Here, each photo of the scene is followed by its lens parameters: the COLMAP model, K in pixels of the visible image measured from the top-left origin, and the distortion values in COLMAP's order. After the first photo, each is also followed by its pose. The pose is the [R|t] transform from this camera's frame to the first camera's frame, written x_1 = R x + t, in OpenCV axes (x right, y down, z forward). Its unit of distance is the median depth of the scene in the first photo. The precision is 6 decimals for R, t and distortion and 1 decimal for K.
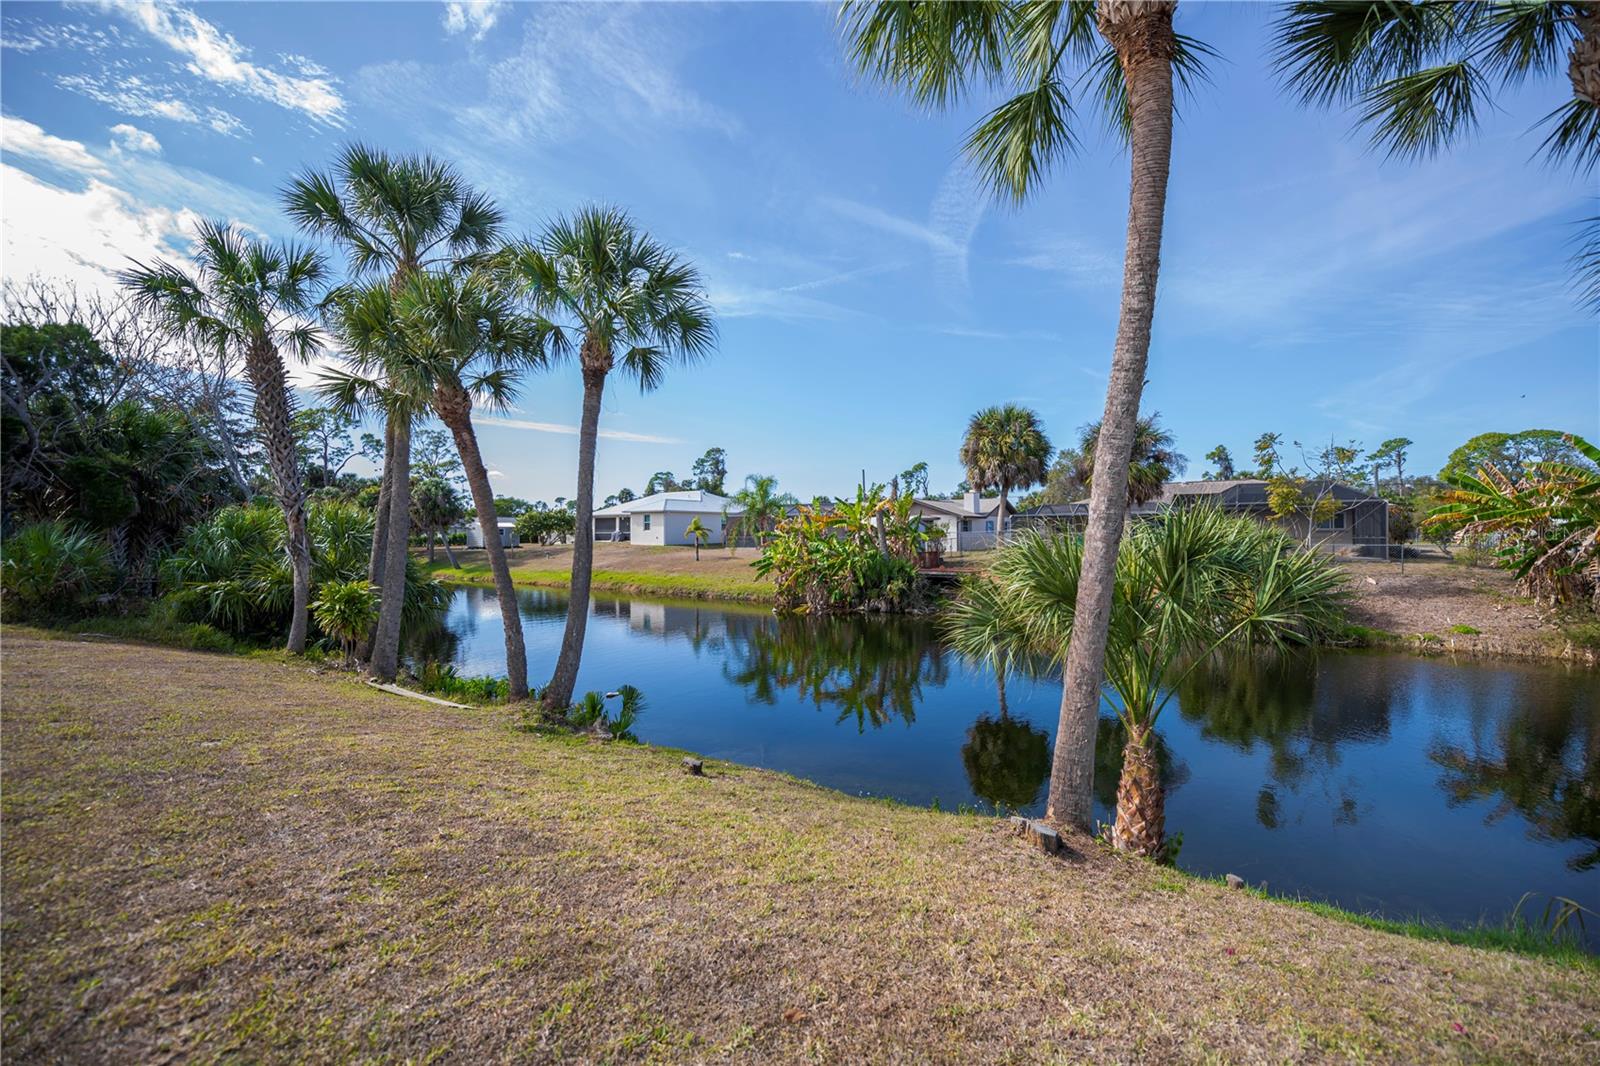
lens RADIAL K [[676.3, 0, 791.4], [0, 676.3, 531.1], [0, 0, 1]] dist [-0.018286, -0.000052]
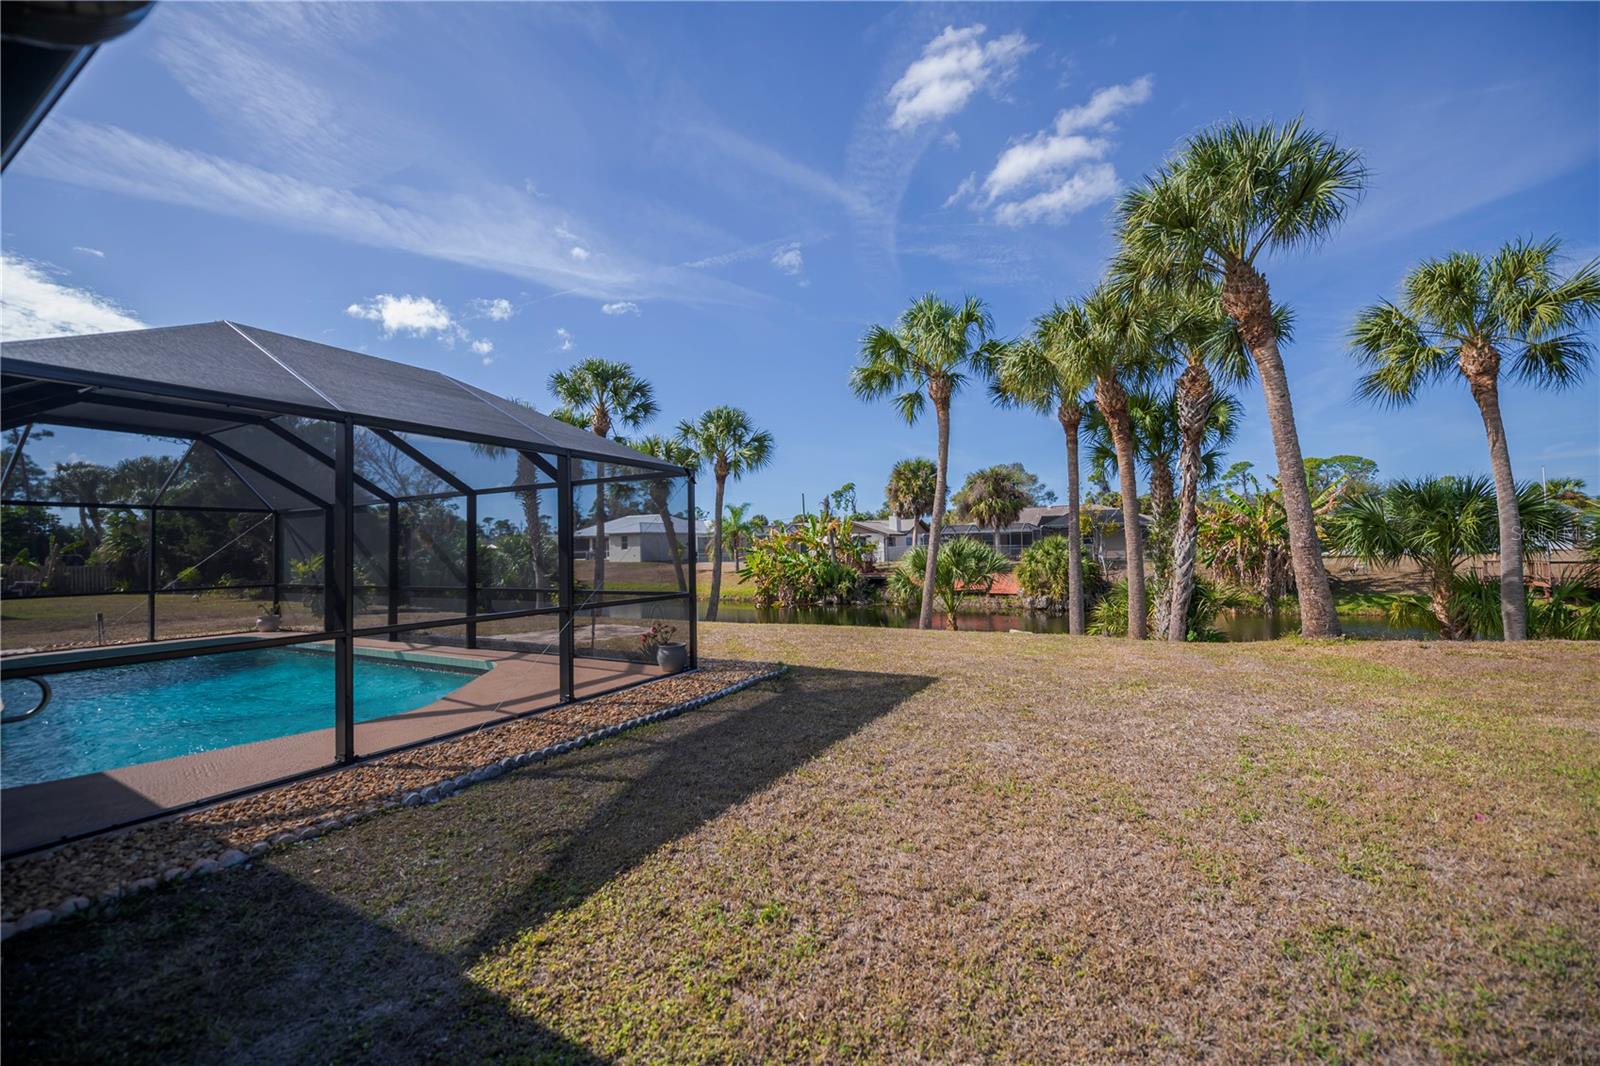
lens RADIAL K [[634.4, 0, 806.3], [0, 634.4, 535.3], [0, 0, 1]] dist [-0.000022, -0.000045]
pose [[0.992513, -0.014258, 0.121300, -0.075239], [0.016466, 0.999716, -0.017226, -0.002759], [-0.121020, 0.019095, 0.992466, -0.286014]]
